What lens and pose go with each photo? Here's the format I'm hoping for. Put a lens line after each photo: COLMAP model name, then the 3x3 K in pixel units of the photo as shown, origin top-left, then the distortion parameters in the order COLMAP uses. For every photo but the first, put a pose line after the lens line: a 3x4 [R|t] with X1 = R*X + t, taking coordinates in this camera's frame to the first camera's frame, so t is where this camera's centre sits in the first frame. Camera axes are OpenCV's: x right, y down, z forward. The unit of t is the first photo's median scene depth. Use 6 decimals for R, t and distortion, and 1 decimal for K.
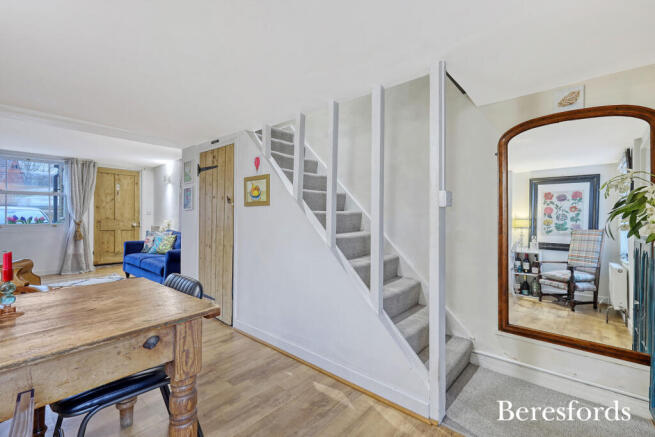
lens RADIAL K [[289.9, 0, 337.6], [0, 289.9, 207.9], [0, 0, 1]] dist [-0.009744, 0.001336]
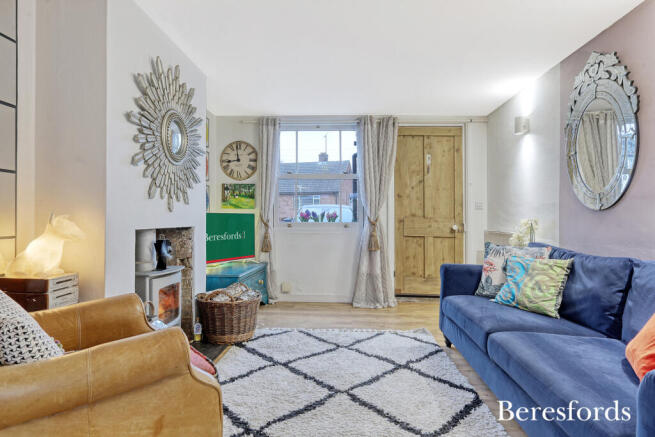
lens RADIAL K [[363.9, 0, 333.6], [0, 363.9, 220.7], [0, 0, 1]] dist [0.007921, -0.000056]
pose [[0.615065, 0.008762, -0.788428, -0.343672], [0.014682, 0.999638, 0.022563, 0.029888], [0.788340, -0.025454, 0.614713, 0.453145]]
